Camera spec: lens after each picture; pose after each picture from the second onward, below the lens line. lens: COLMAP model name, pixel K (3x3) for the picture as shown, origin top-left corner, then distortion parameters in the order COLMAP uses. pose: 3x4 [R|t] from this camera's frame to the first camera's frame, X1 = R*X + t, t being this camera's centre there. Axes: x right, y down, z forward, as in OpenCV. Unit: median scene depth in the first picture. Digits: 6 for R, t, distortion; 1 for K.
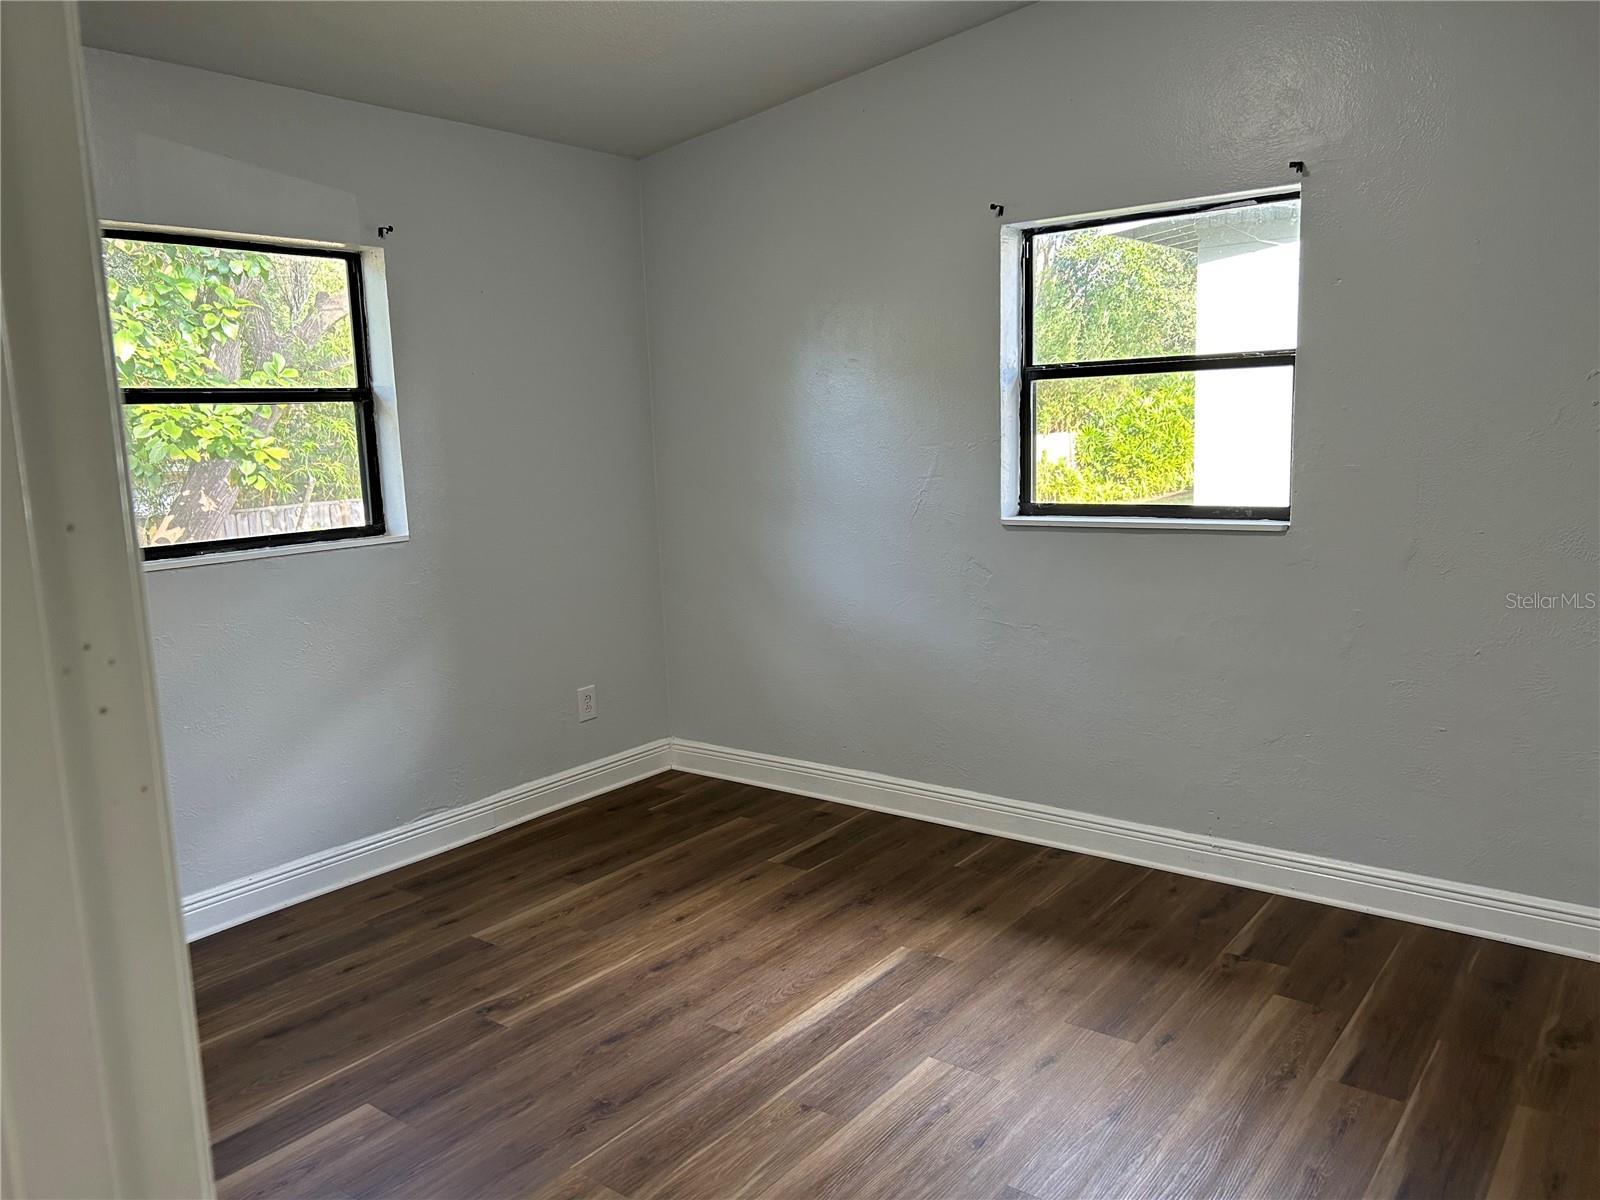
lens RADIAL K [[1206.8, 0, 788.7], [0, 1206.8, 601.9], [0, 0, 1]] dist [0.048490, -0.047256]
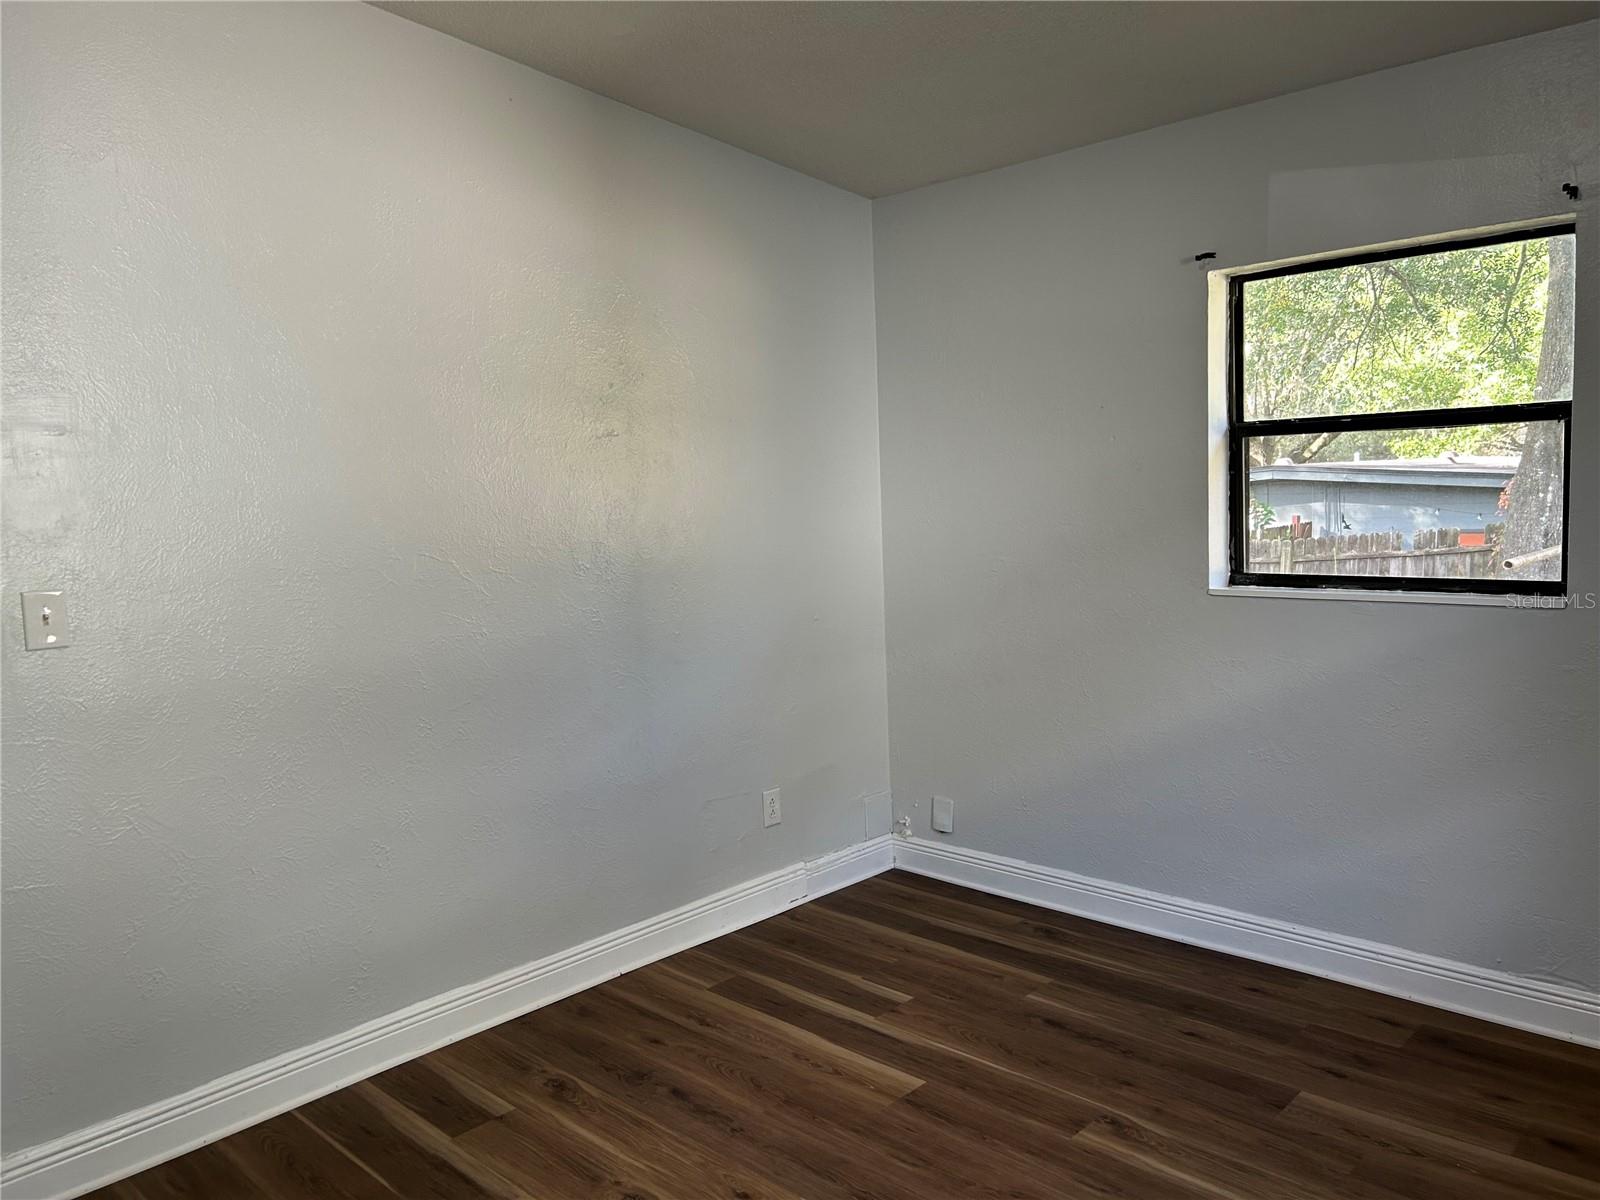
lens RADIAL K [[1206.8, 0, 799.5], [0, 1206.8, 597.1], [0, 0, 1]] dist [0.048490, -0.047256]
pose [[-0.099642, 0.136114, -0.985670, 0.543534], [-0.108080, 0.983258, 0.146706, -0.136570], [0.989136, 0.121149, -0.083263, 0.711158]]
